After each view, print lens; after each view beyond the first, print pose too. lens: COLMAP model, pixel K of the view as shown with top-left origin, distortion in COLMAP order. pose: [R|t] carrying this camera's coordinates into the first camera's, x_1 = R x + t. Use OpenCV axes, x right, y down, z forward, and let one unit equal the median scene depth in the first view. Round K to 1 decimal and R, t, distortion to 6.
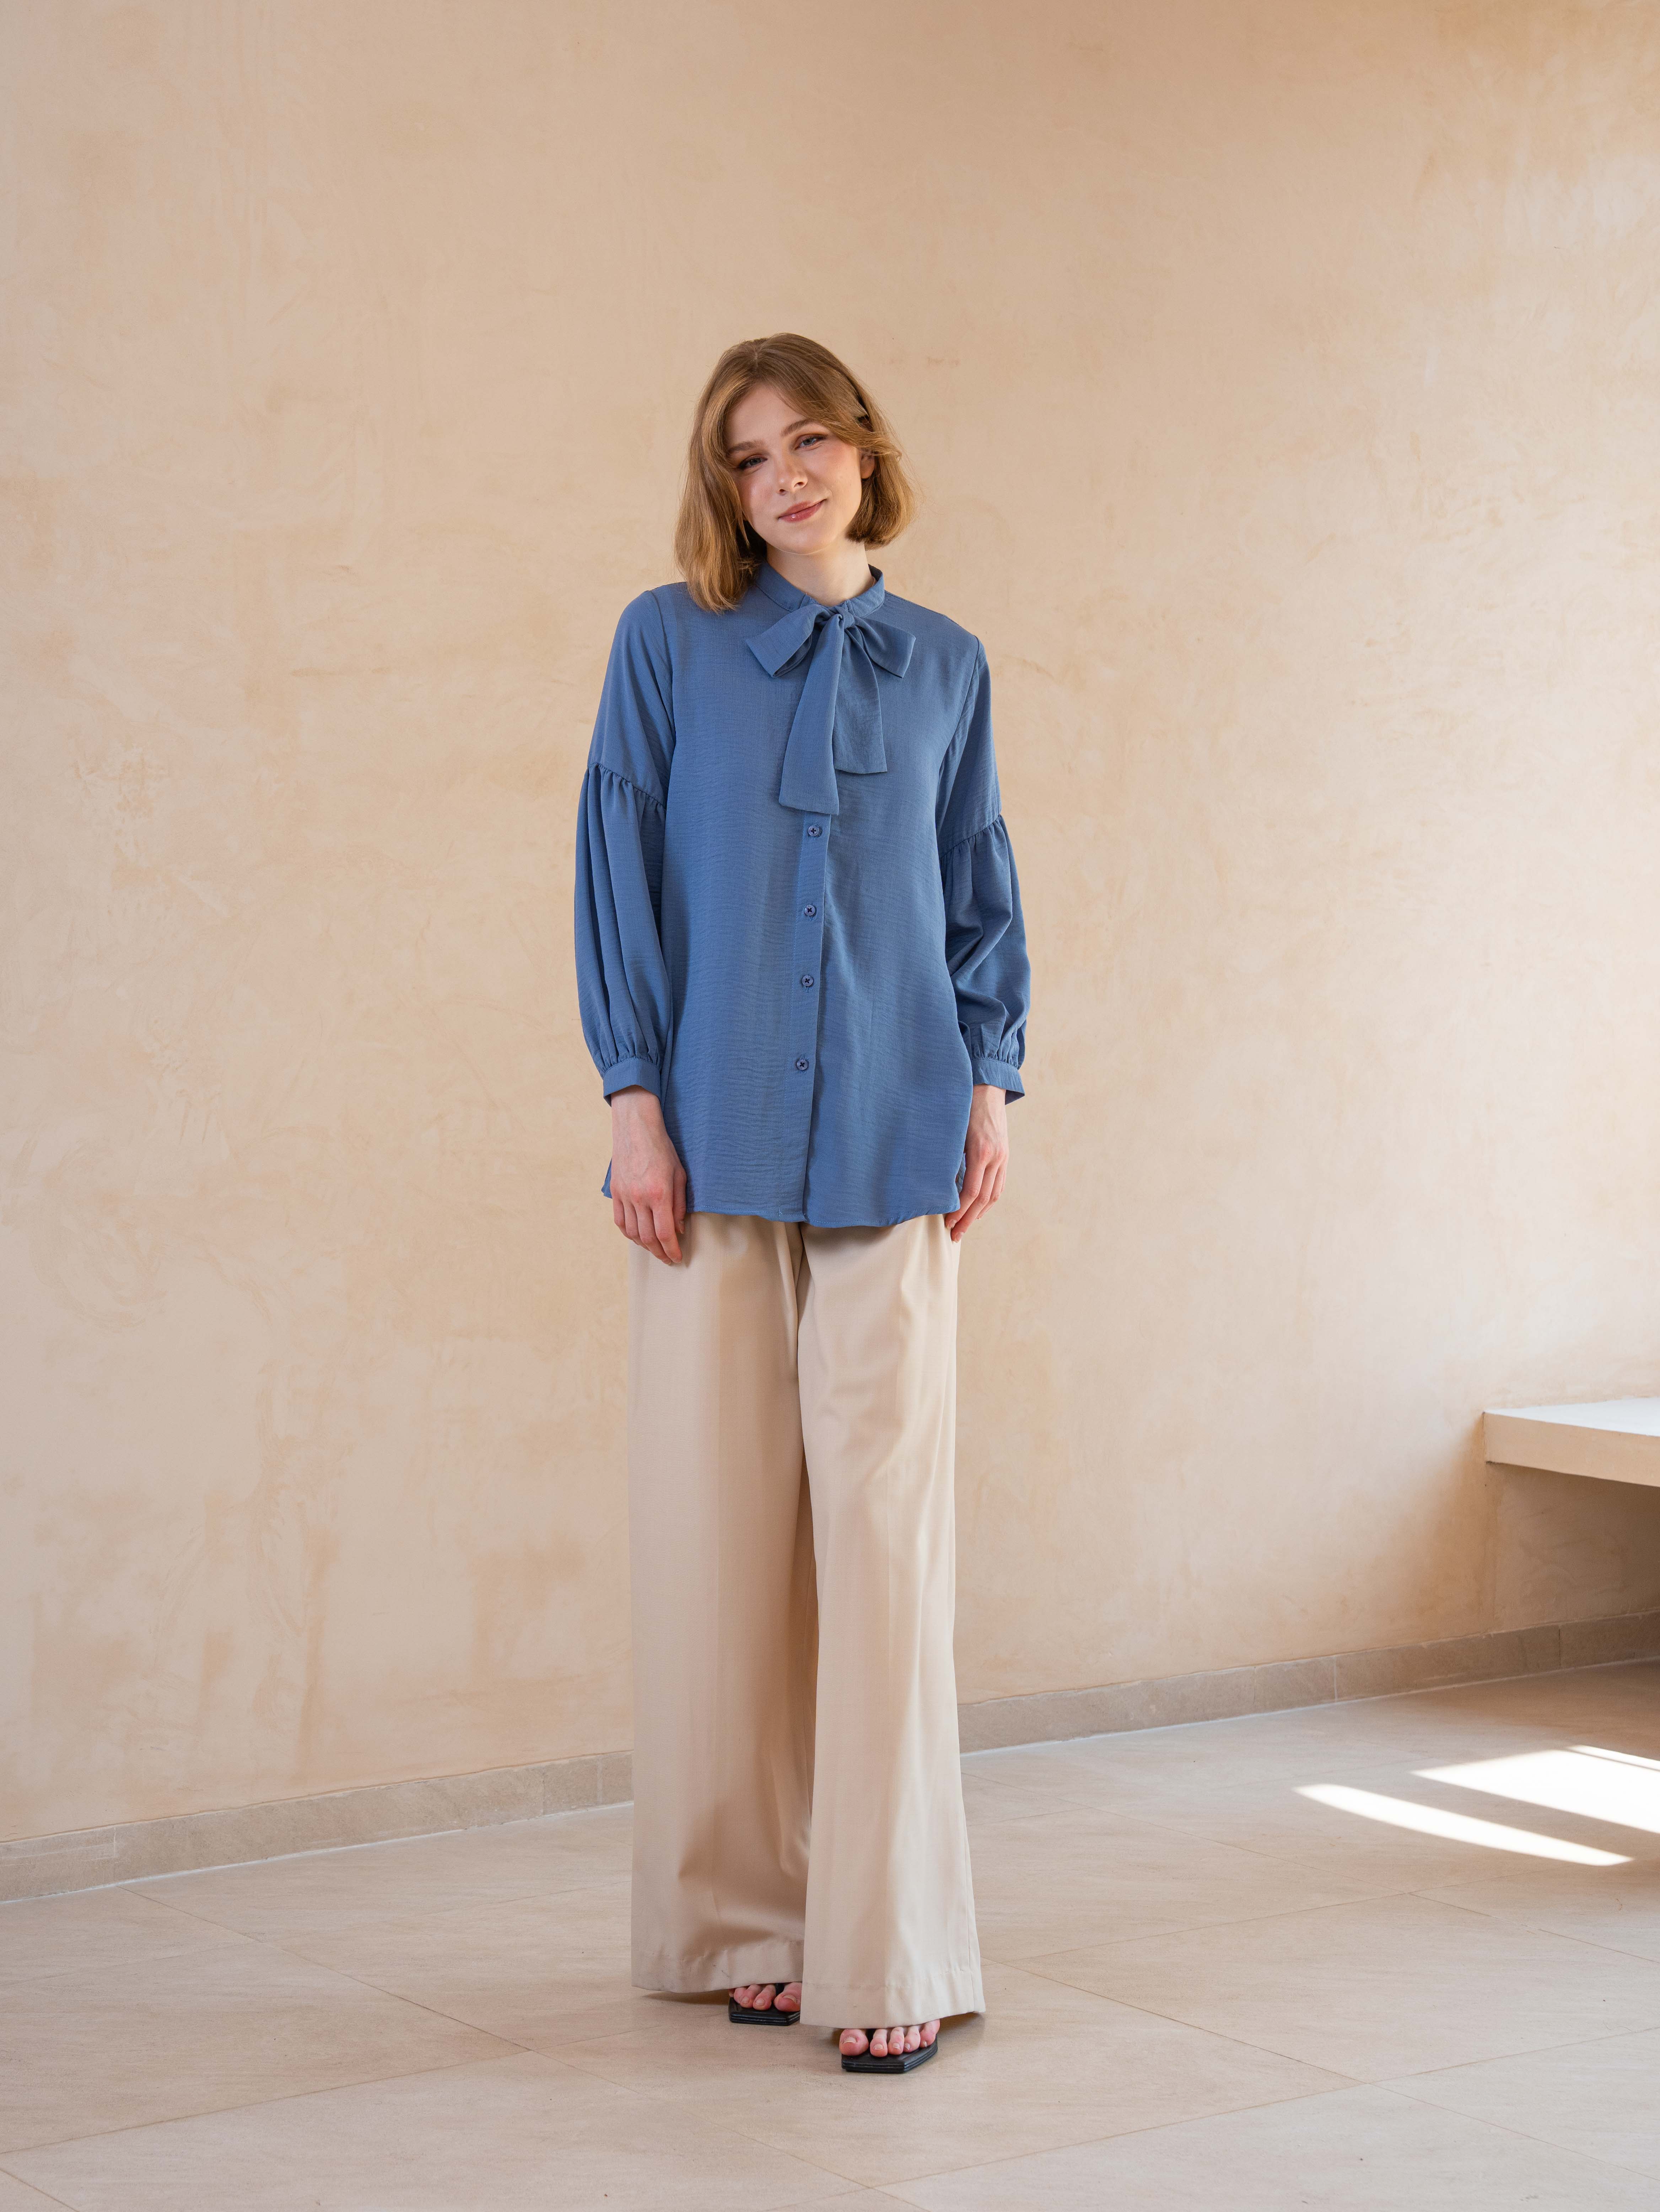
lens RADIAL K [[4023.3, 0, 830.0], [0, 4023.3, 1106.0], [0, 0, 1]] dist [0.171805, 0.095327]
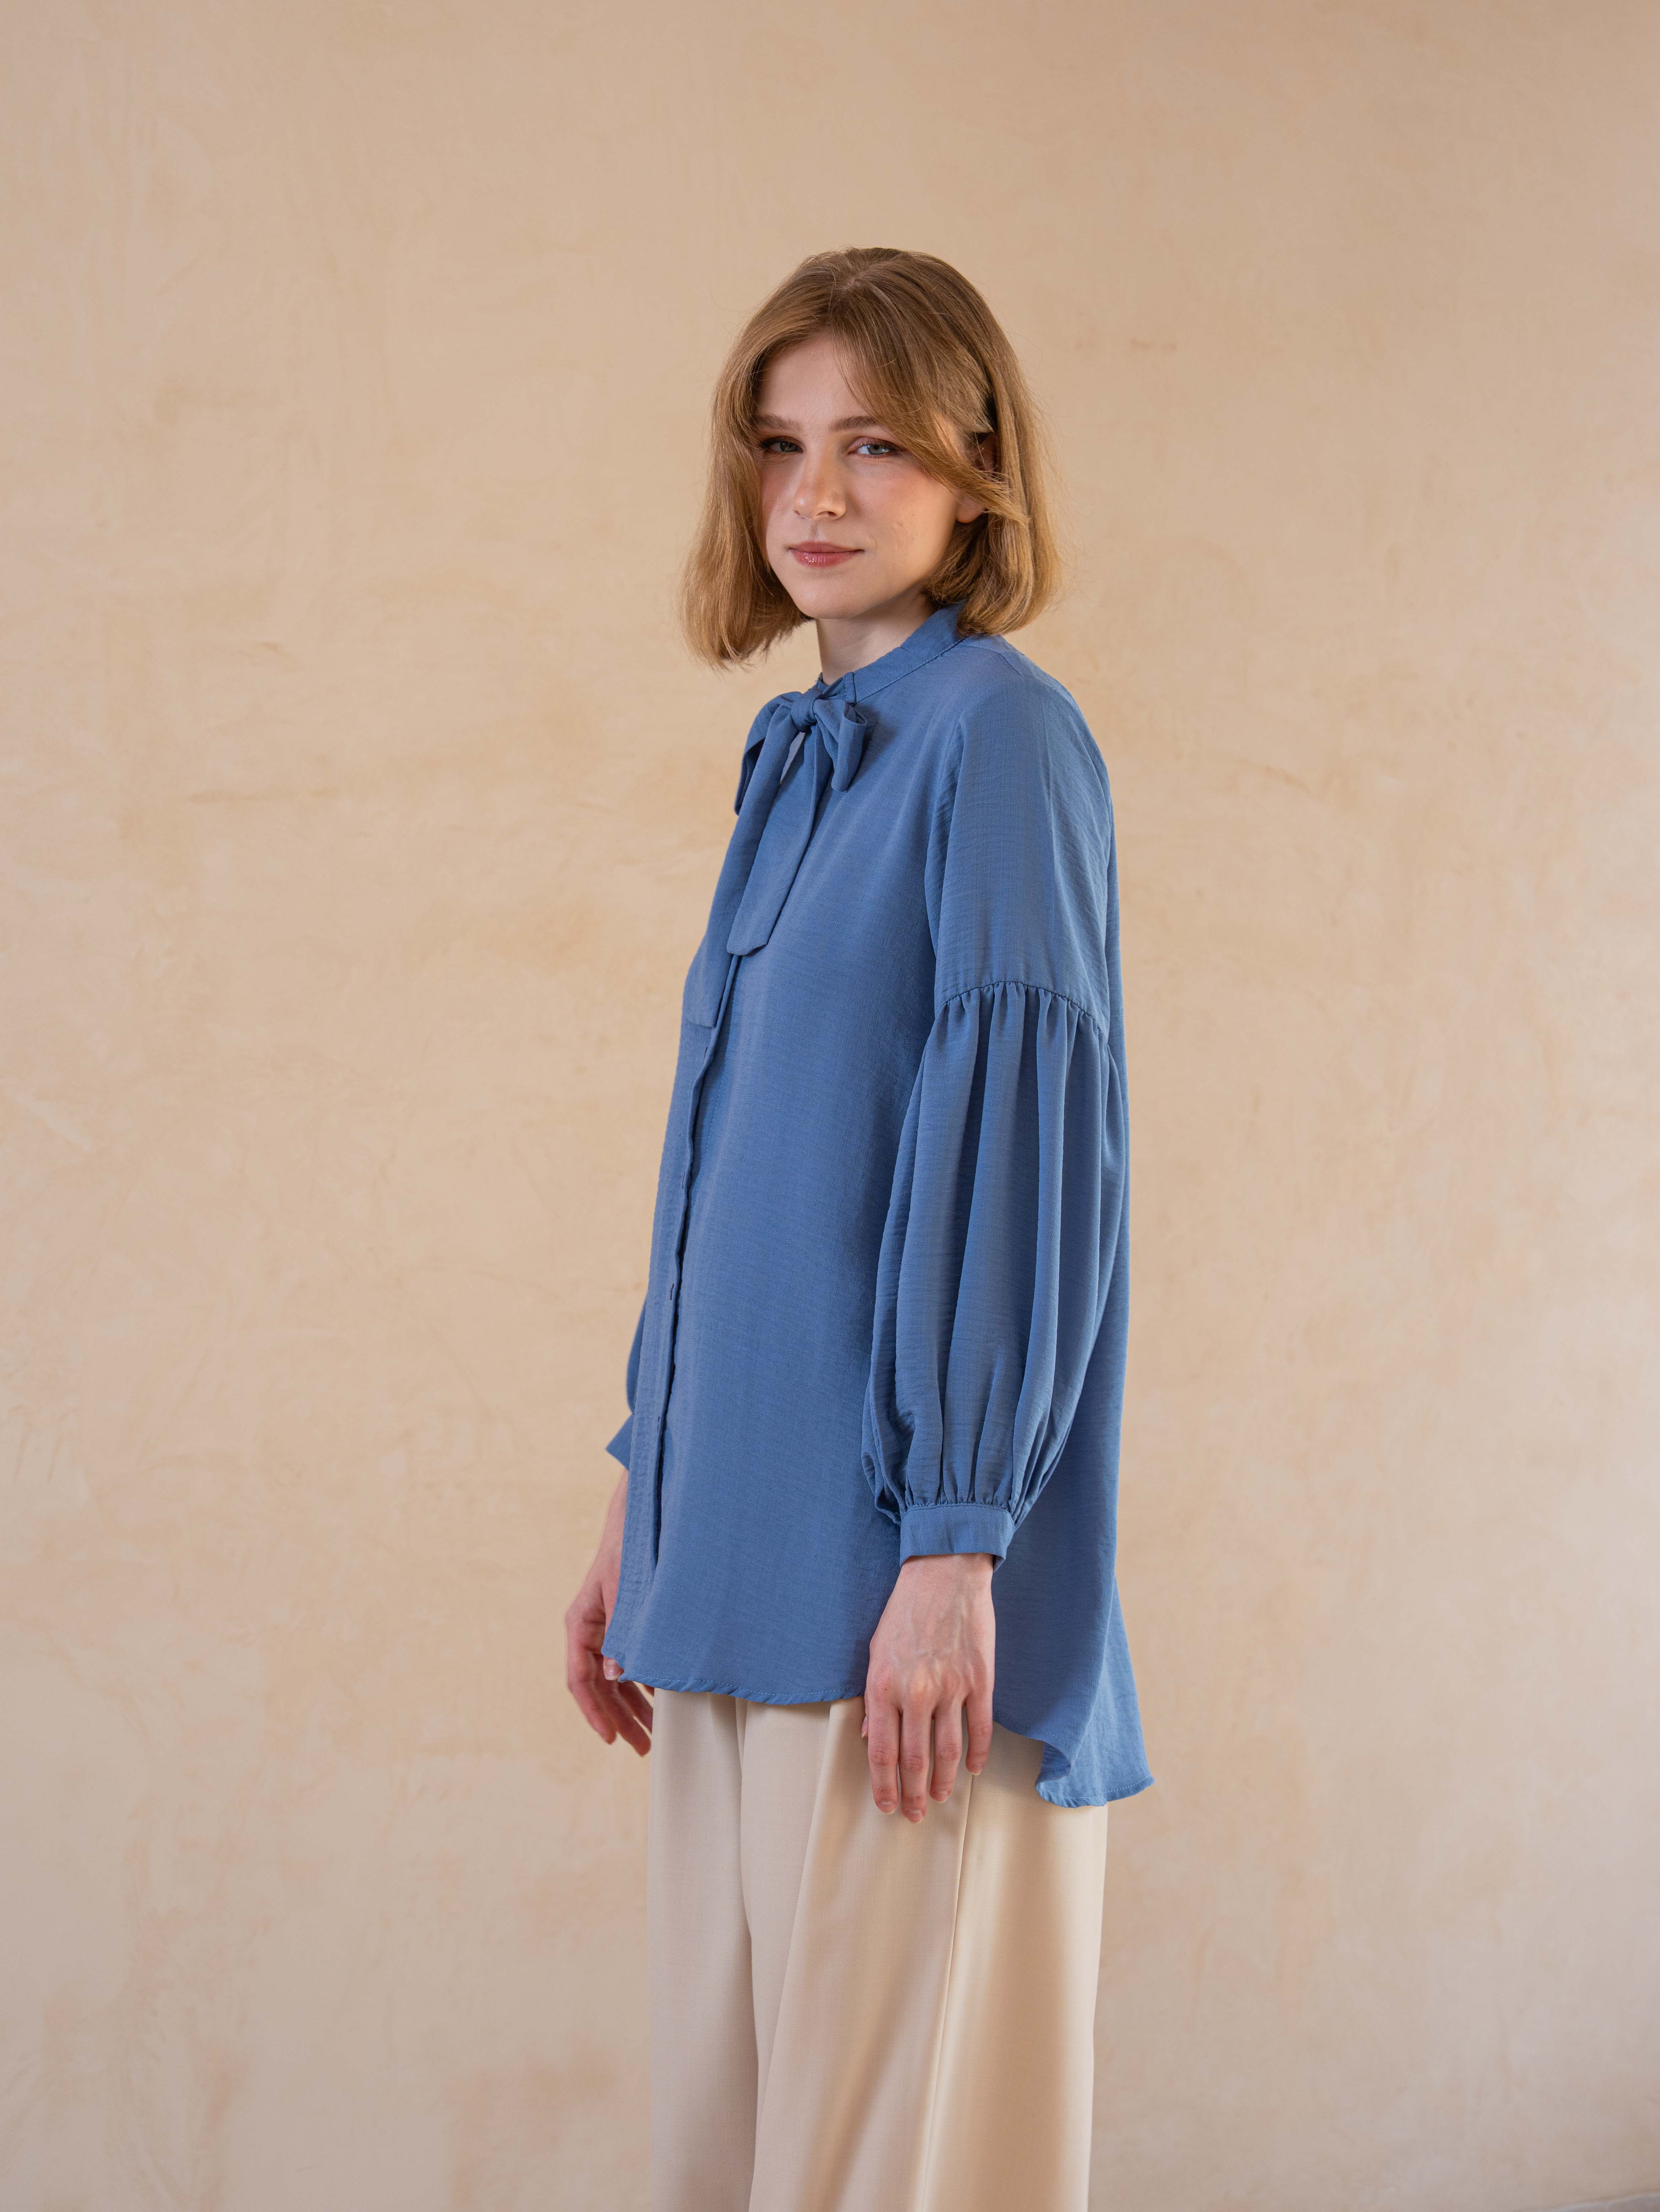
lens RADIAL K [[4525.9, 0, 830.0], [0, 4525.9, 1106.0], [0, 0, 1]] dist [0.229358, 0.221720]
pose [[0.997973, 0.005332, -0.063422, 0.024488], [-0.006622, 0.999775, -0.020151, -0.038114], [0.063300, 0.020530, 0.997783, 0.224013]]
